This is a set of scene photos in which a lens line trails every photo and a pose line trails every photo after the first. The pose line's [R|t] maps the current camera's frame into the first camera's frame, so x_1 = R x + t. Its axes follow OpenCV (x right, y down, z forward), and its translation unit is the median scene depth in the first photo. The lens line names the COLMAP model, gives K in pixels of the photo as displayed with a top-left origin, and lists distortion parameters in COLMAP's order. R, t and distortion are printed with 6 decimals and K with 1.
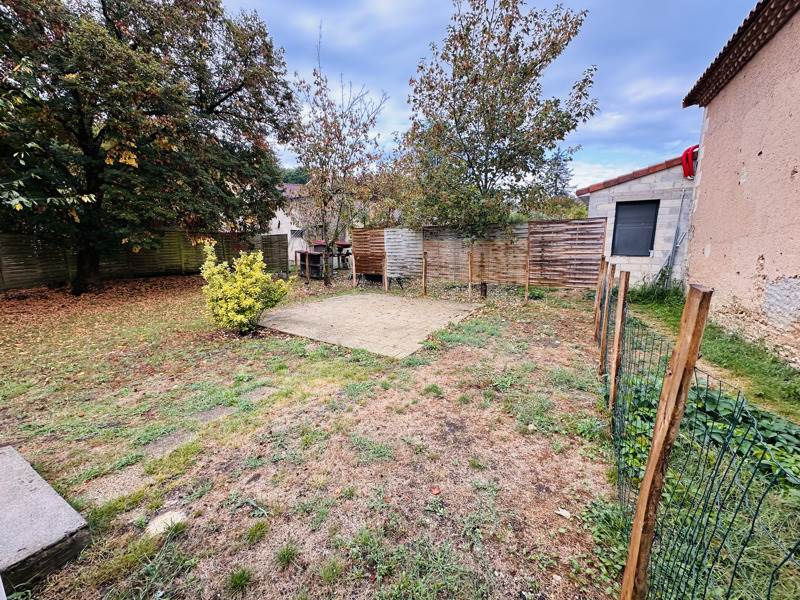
lens RADIAL K [[321.0, 0, 399.5], [0, 321.0, 300.1], [0, 0, 1]] dist [-0.000944, -0.000089]
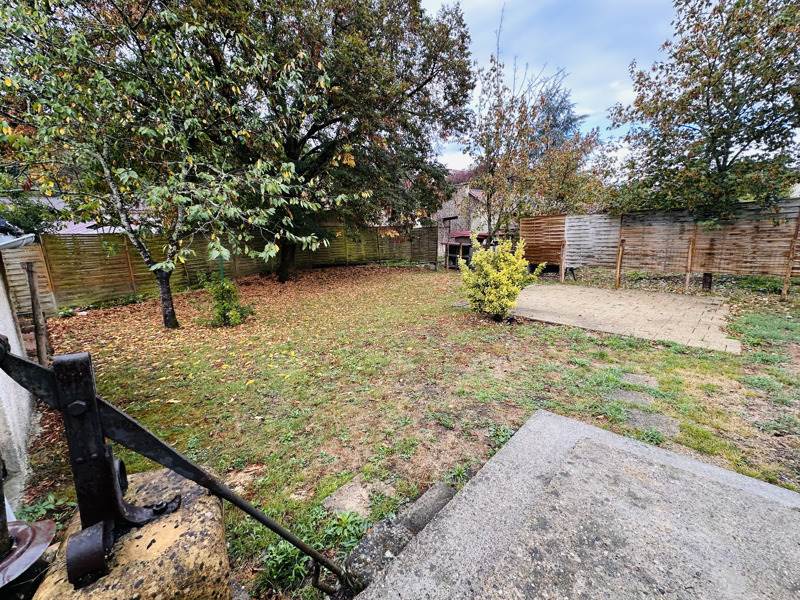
lens RADIAL K [[321.0, 0, 399.4], [0, 321.0, 299.5], [0, 0, 1]] dist [-0.000944, -0.000089]
pose [[0.969437, 0.025174, -0.244046, -0.301263], [-0.020802, 0.999574, 0.020476, 0.014143], [0.244457, -0.014773, 0.969548, -0.035618]]
